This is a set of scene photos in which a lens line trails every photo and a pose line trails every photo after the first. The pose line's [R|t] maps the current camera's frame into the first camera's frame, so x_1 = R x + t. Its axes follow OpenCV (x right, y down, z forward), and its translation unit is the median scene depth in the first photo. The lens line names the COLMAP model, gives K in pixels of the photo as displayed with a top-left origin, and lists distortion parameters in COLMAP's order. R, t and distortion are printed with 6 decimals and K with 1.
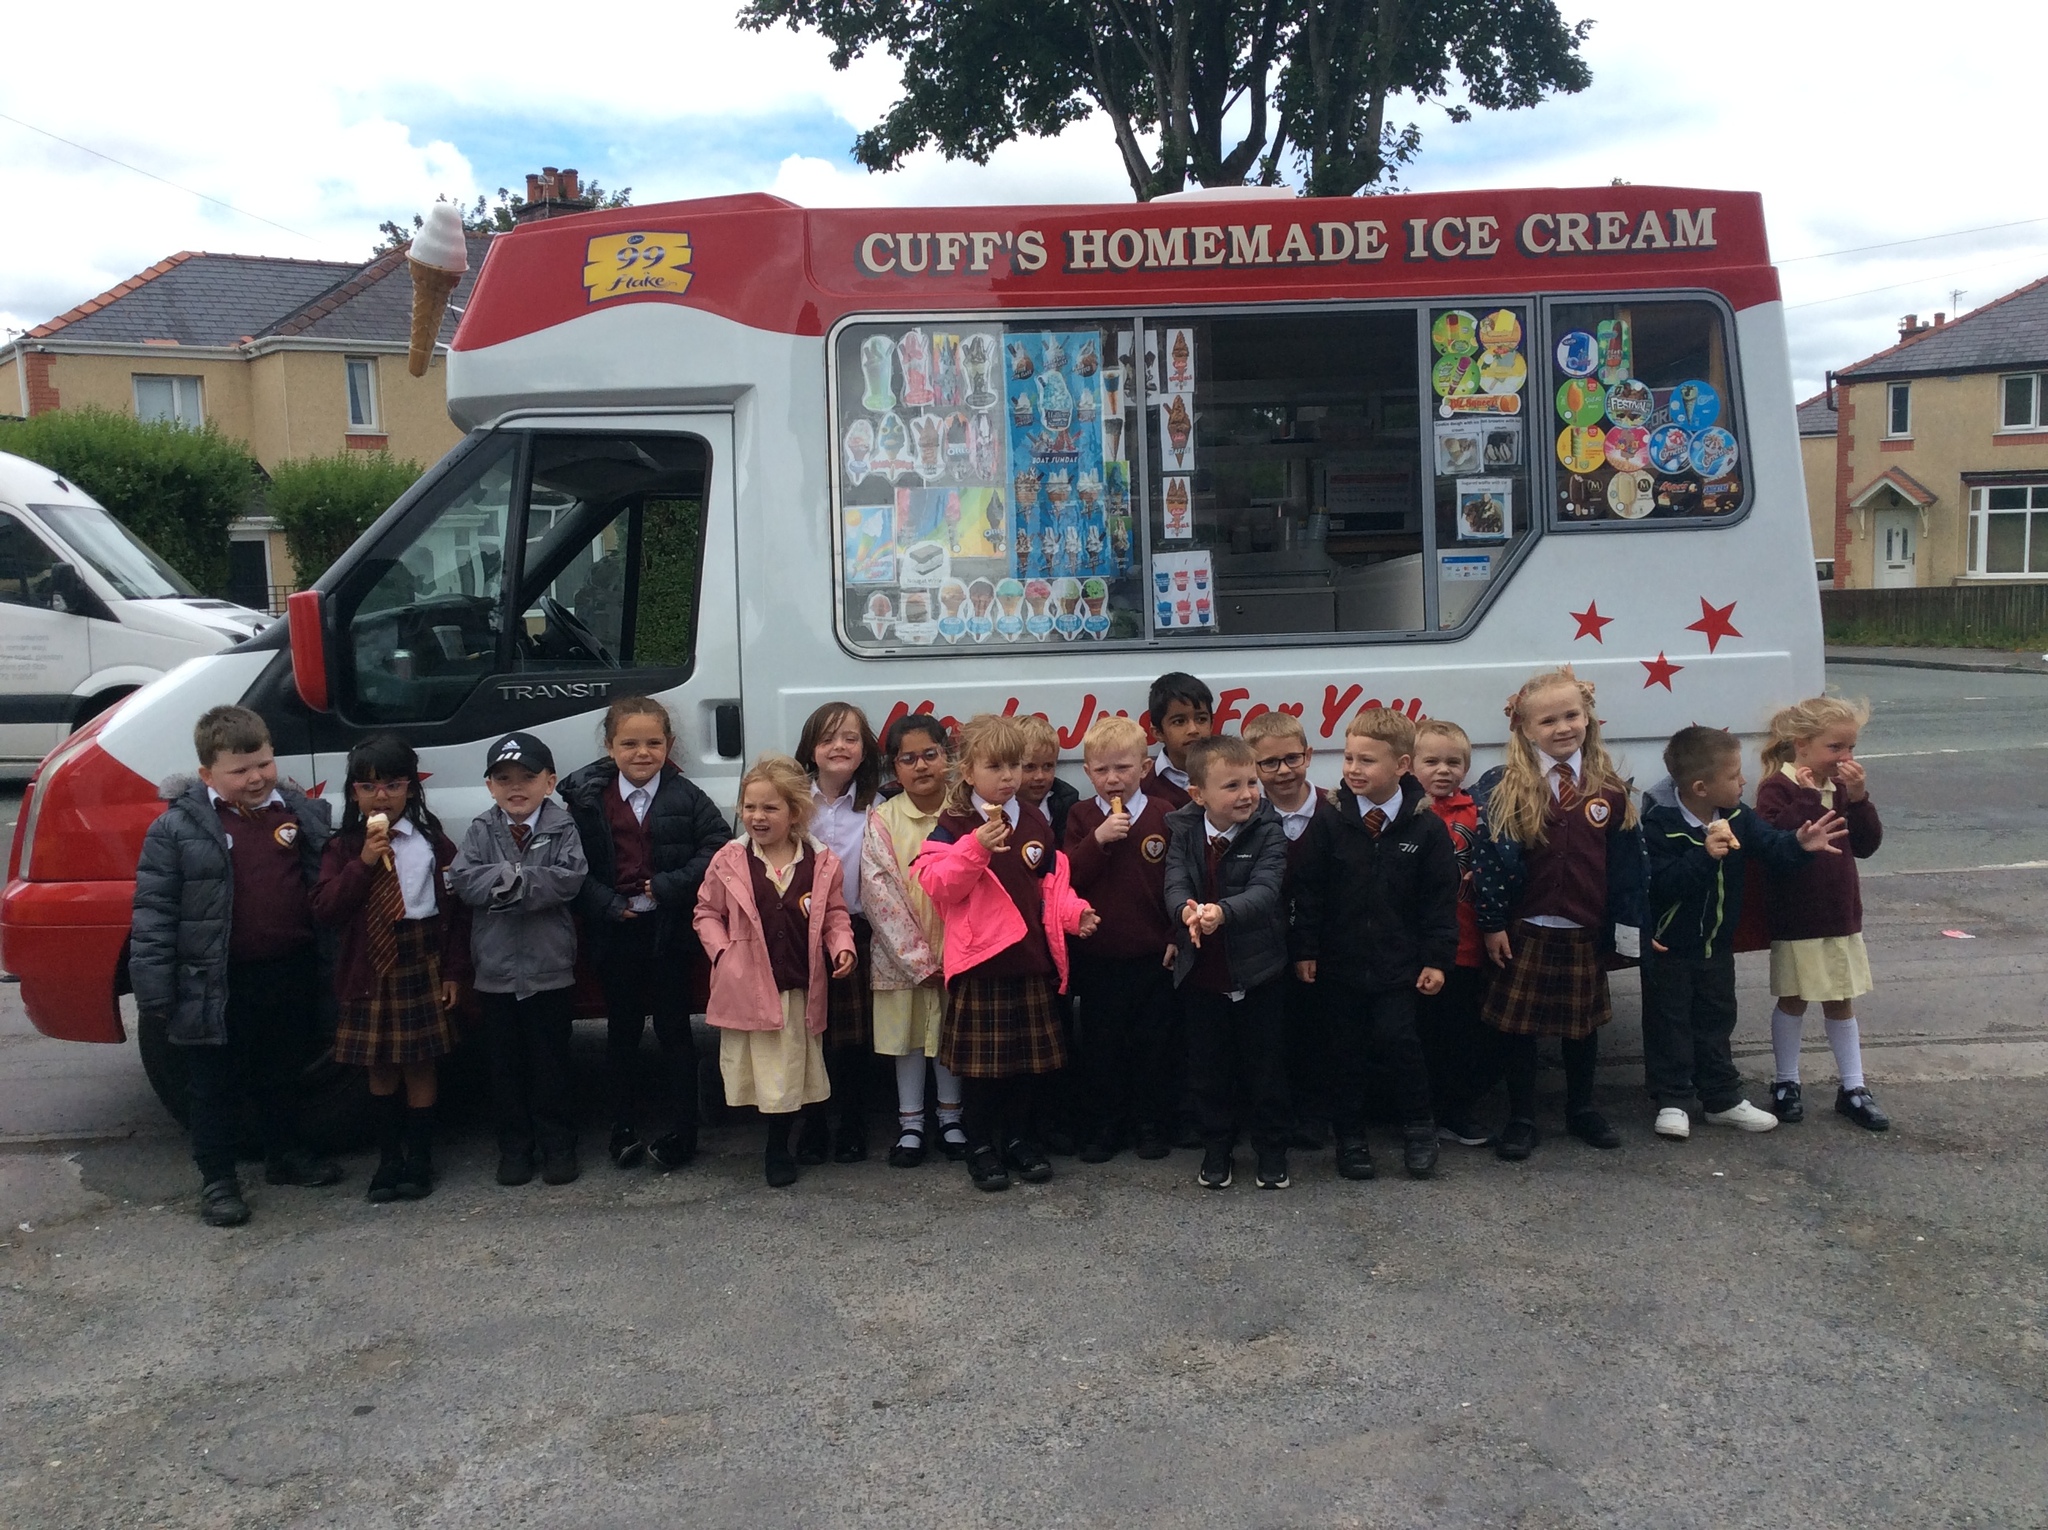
lens RADIAL K [[1801.8, 0, 1047.4], [0, 1801.8, 766.3], [0, 0, 1]] dist [0.132577, -0.269053]
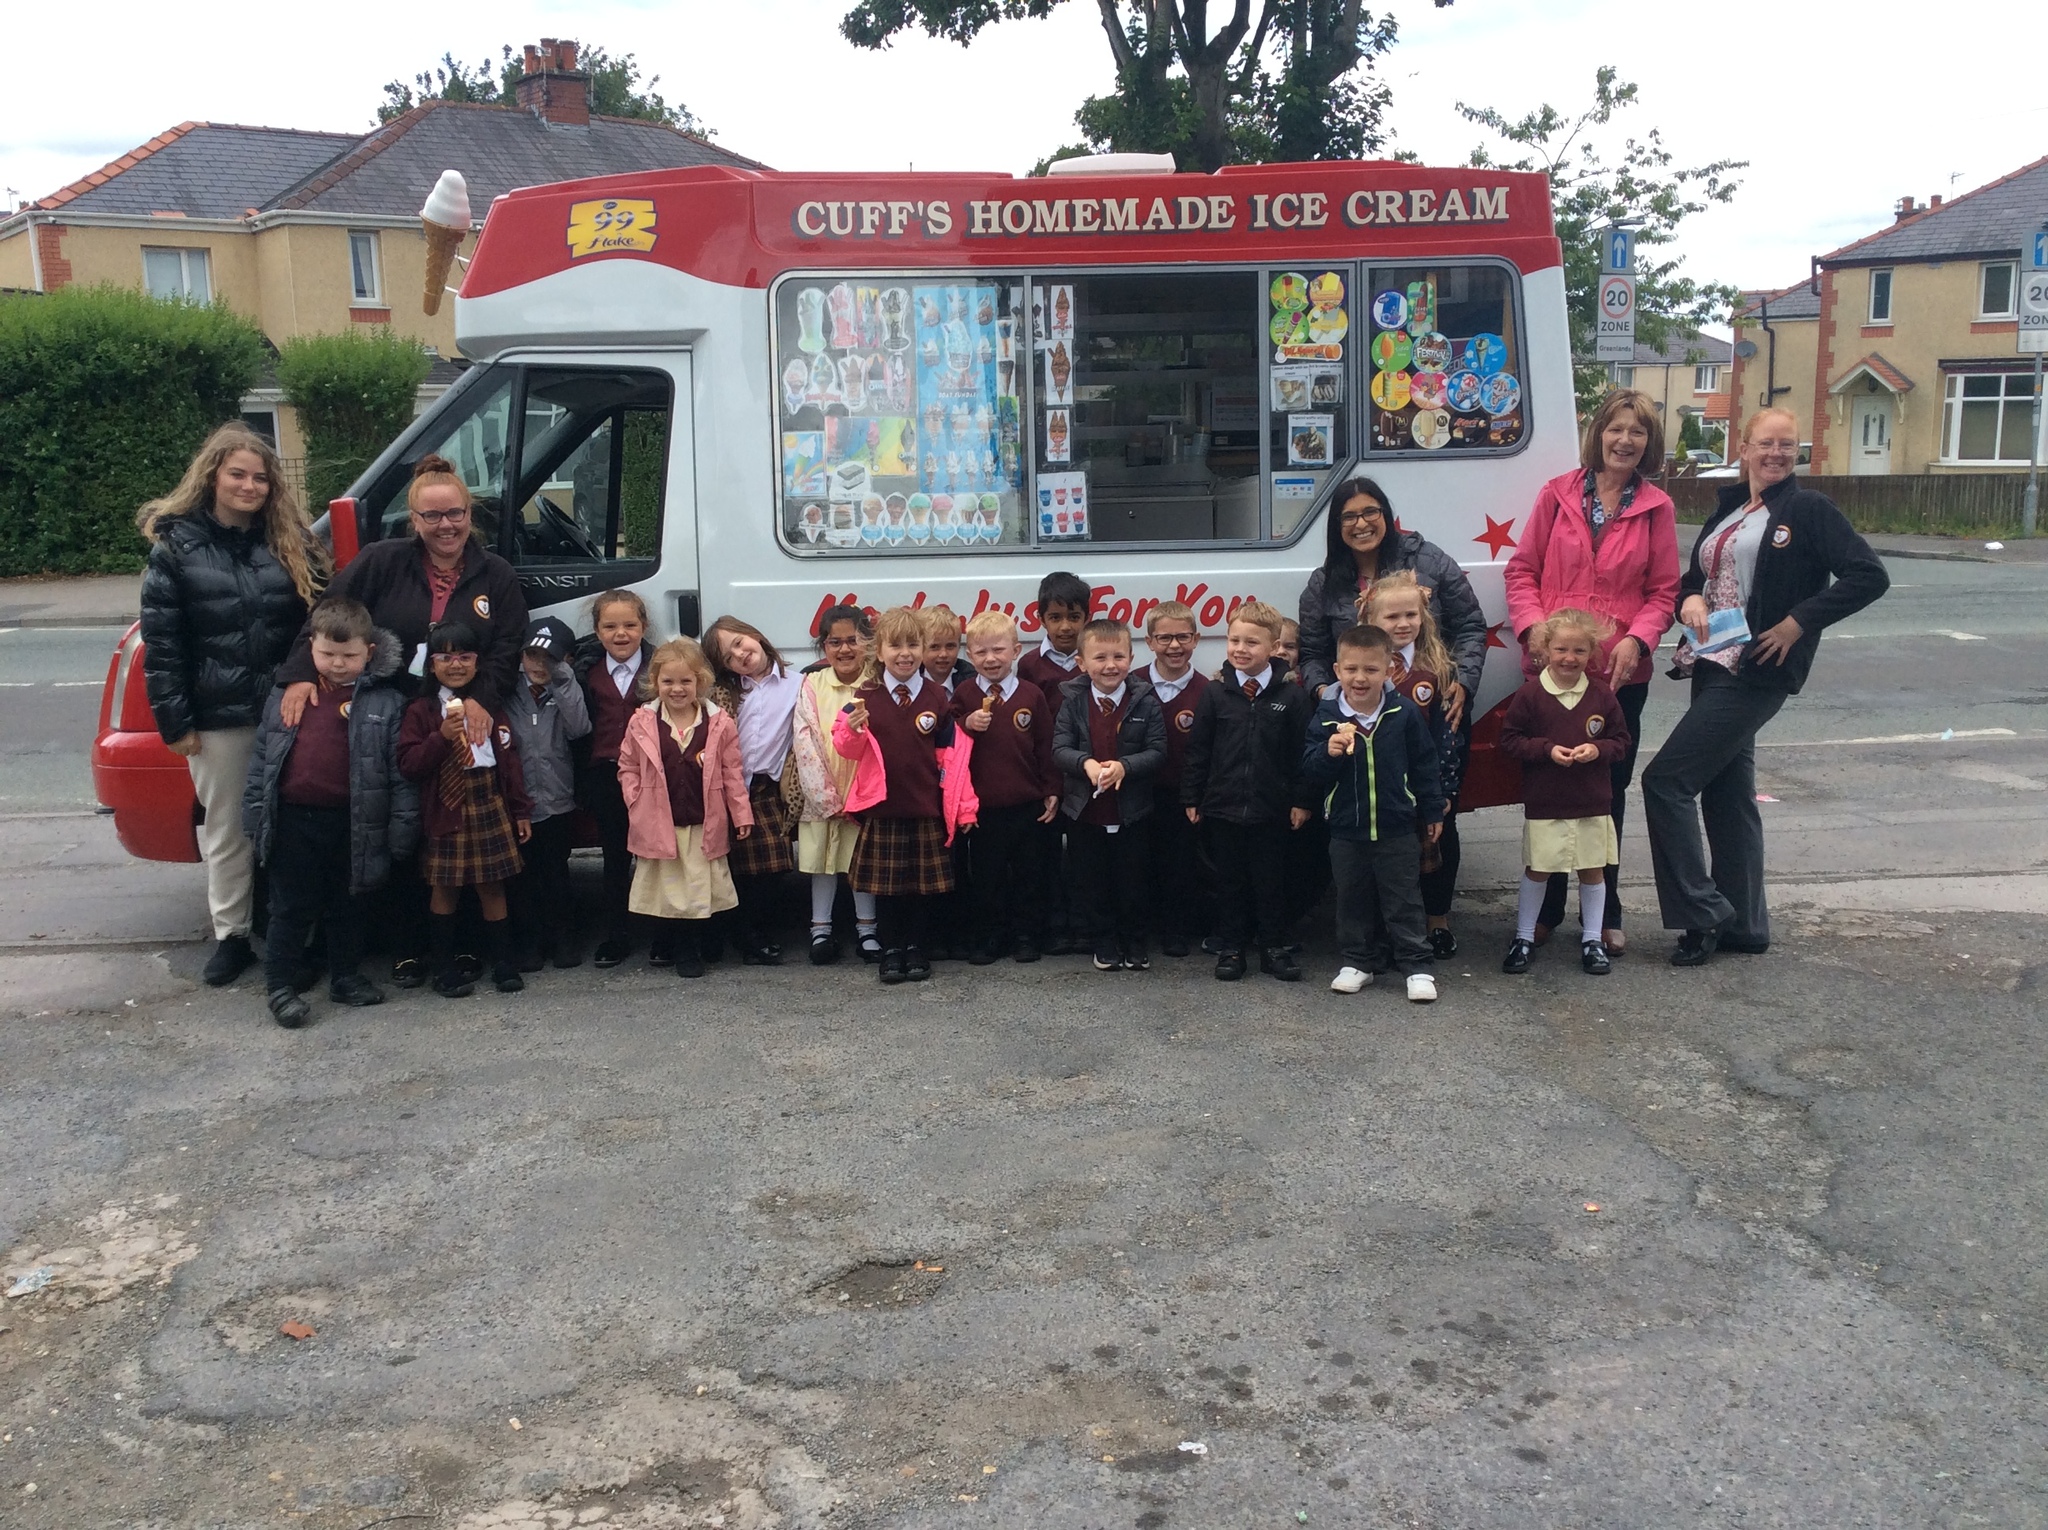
lens RADIAL K [[1801.8, 0, 1047.4], [0, 1801.8, 766.3], [0, 0, 1]] dist [0.132577, -0.269053]
pose [[0.999941, 0.010645, -0.002291, 0.069498], [-0.010460, 0.997520, 0.069606, -0.006020], [0.003027, -0.069578, 0.997572, -0.227066]]
